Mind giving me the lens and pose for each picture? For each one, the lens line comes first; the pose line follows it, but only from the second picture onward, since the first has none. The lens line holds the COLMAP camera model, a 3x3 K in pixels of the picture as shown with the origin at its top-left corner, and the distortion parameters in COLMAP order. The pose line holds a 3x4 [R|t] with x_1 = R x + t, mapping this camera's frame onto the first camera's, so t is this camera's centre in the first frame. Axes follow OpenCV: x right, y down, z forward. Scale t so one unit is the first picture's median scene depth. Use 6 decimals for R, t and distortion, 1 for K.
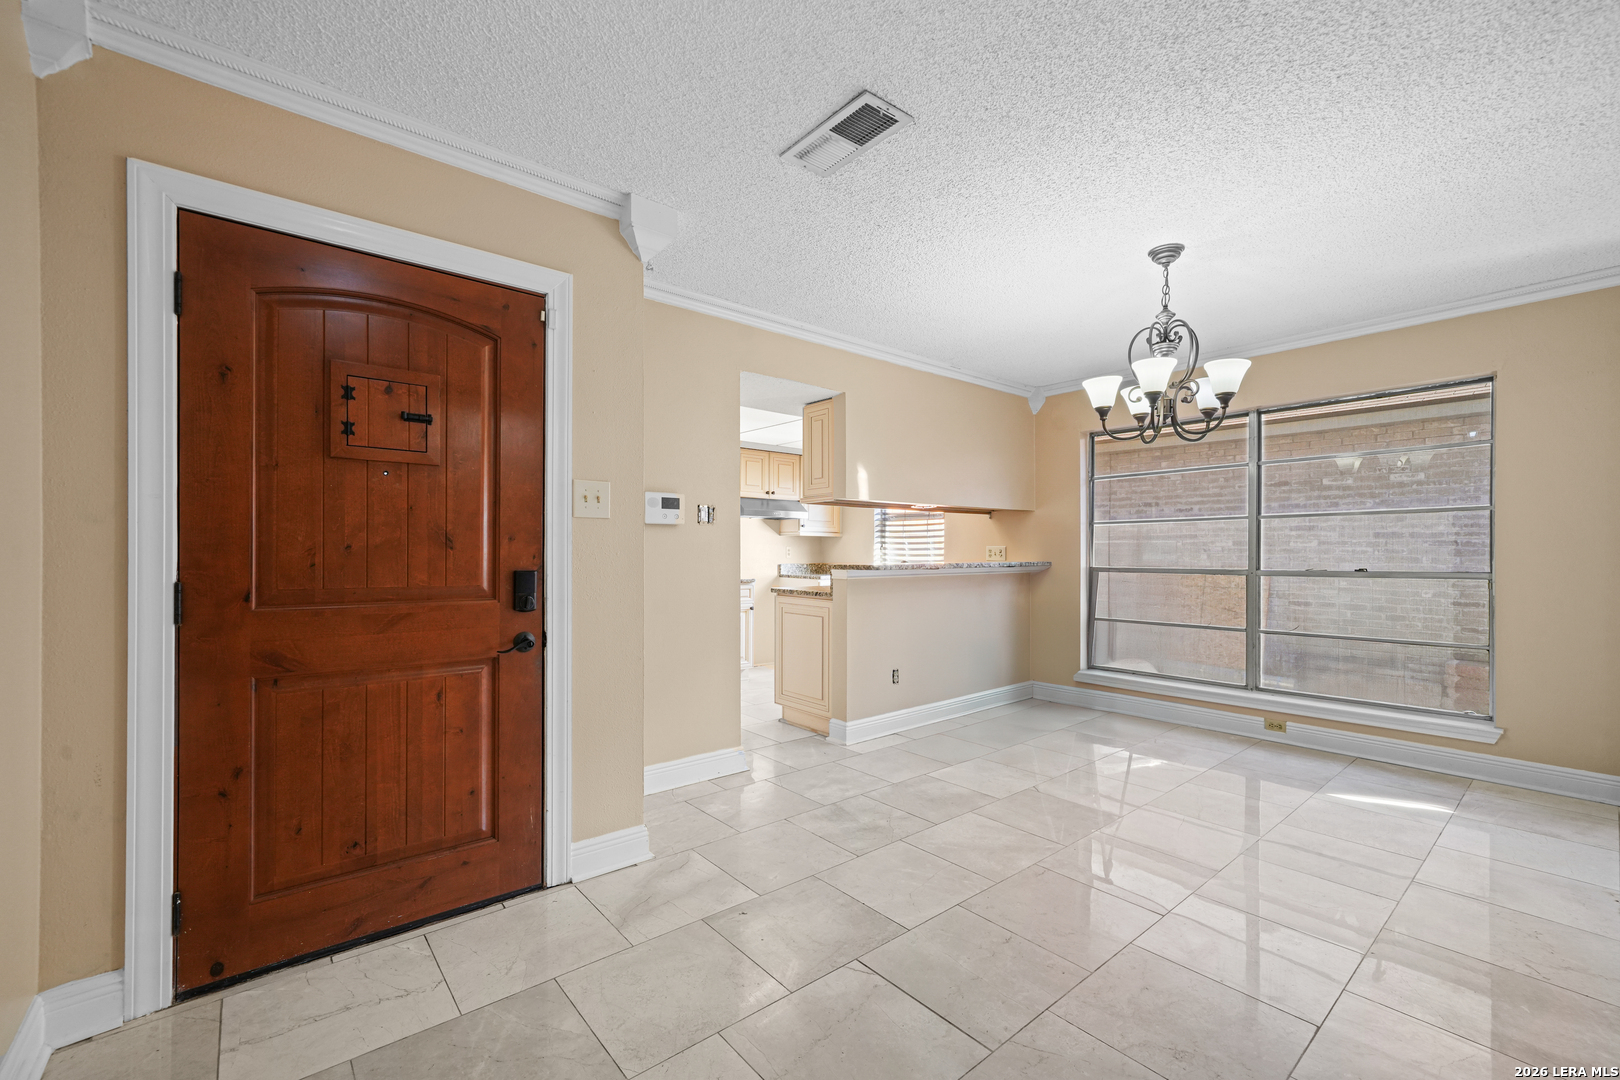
lens RADIAL K [[677.3, 0, 807.5], [0, 677.3, 556.6], [0, 0, 1]] dist [0.001909, 0.000080]
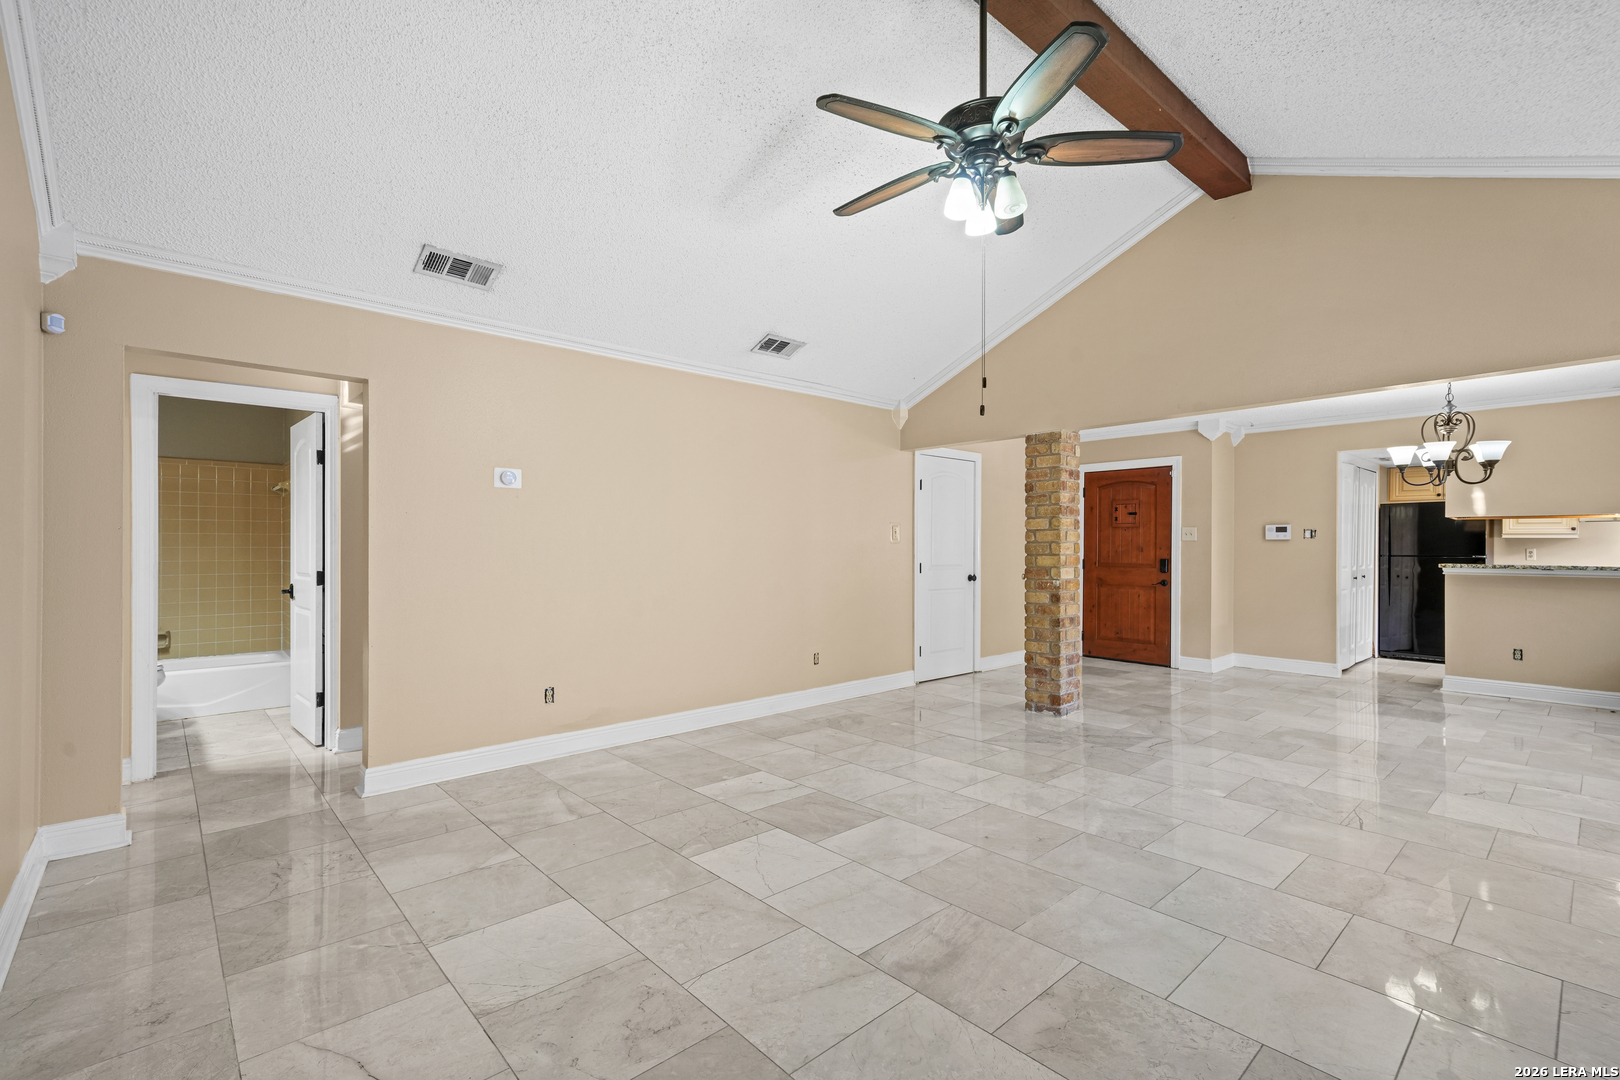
lens RADIAL K [[720.6, 0, 804.8], [0, 720.6, 546.3], [0, 0, 1]] dist [0.008850, -0.000007]
pose [[0.038920, -0.000642, -0.999242, 2.760694], [-0.011634, 0.999932, -0.001095, -0.014136], [0.999175, 0.011667, 0.038910, -0.733266]]
